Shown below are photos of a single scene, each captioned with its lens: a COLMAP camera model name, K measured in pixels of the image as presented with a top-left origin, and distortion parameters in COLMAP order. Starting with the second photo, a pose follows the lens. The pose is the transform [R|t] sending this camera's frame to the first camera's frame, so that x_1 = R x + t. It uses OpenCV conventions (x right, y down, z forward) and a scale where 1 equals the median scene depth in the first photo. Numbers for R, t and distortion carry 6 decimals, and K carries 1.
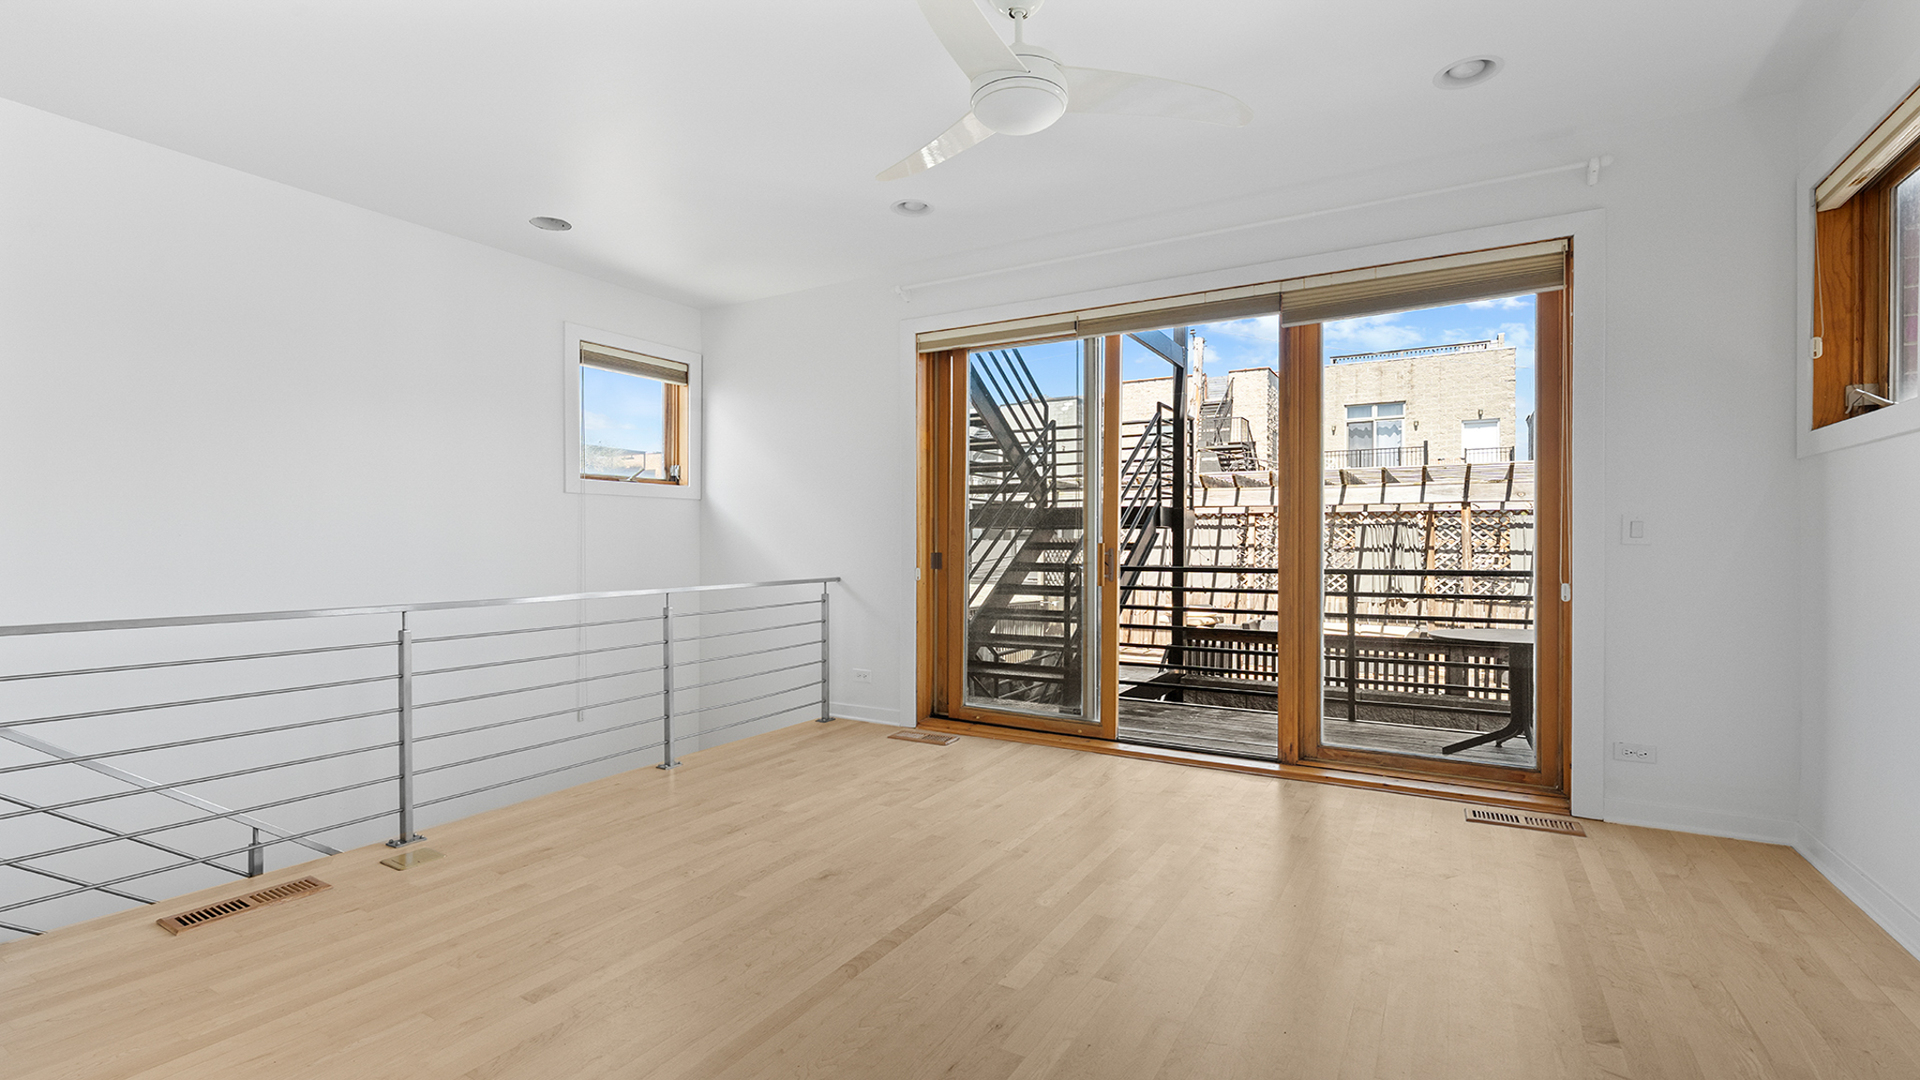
lens RADIAL K [[820.2, 0, 957.1], [0, 820.2, 535.9], [0, 0, 1]] dist [-0.001676, 0.000689]
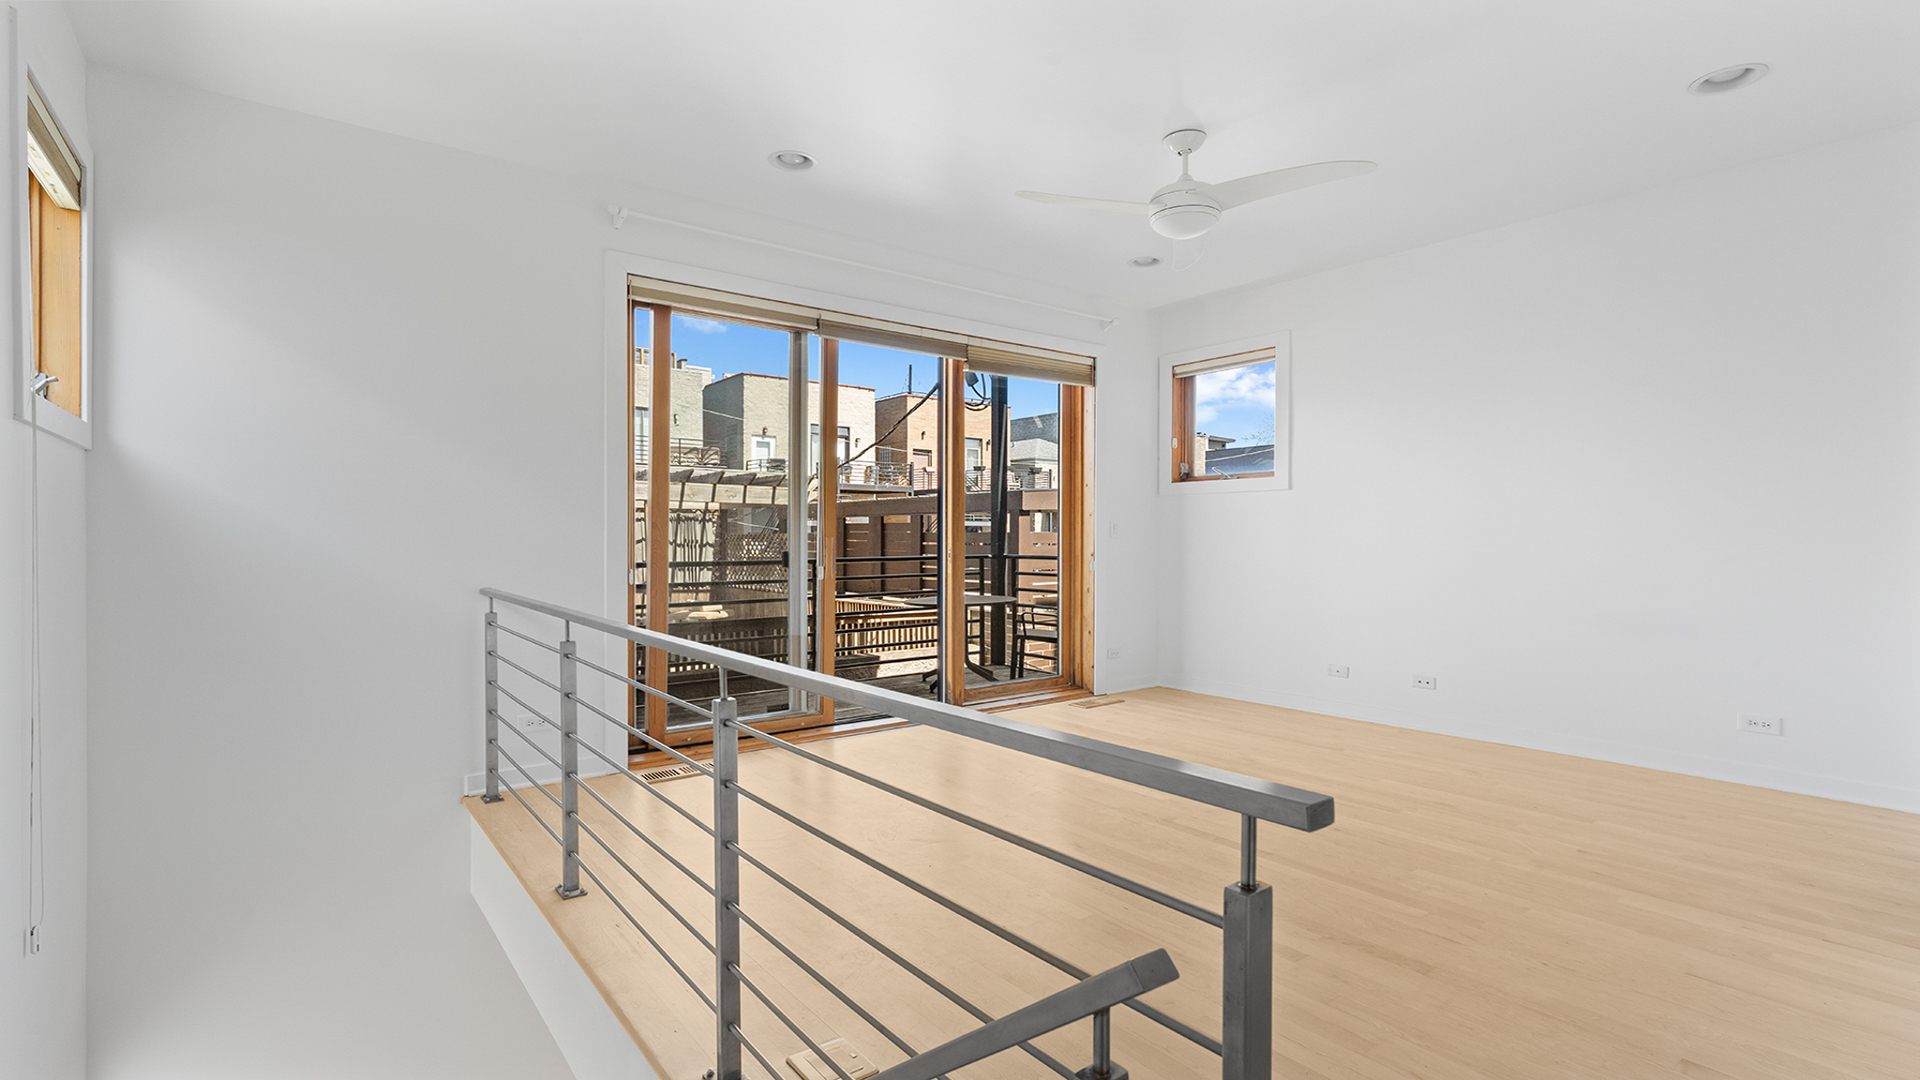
lens RADIAL K [[867.6, 0, 962.8], [0, 867.6, 526.9], [0, 0, 1]] dist [0.000826, -0.000148]
pose [[0.391825, 0.011691, 0.919966, -0.766979], [-0.010070, 0.999914, -0.008417, 0.002927], [-0.919985, -0.005966, 0.391909, 0.413375]]
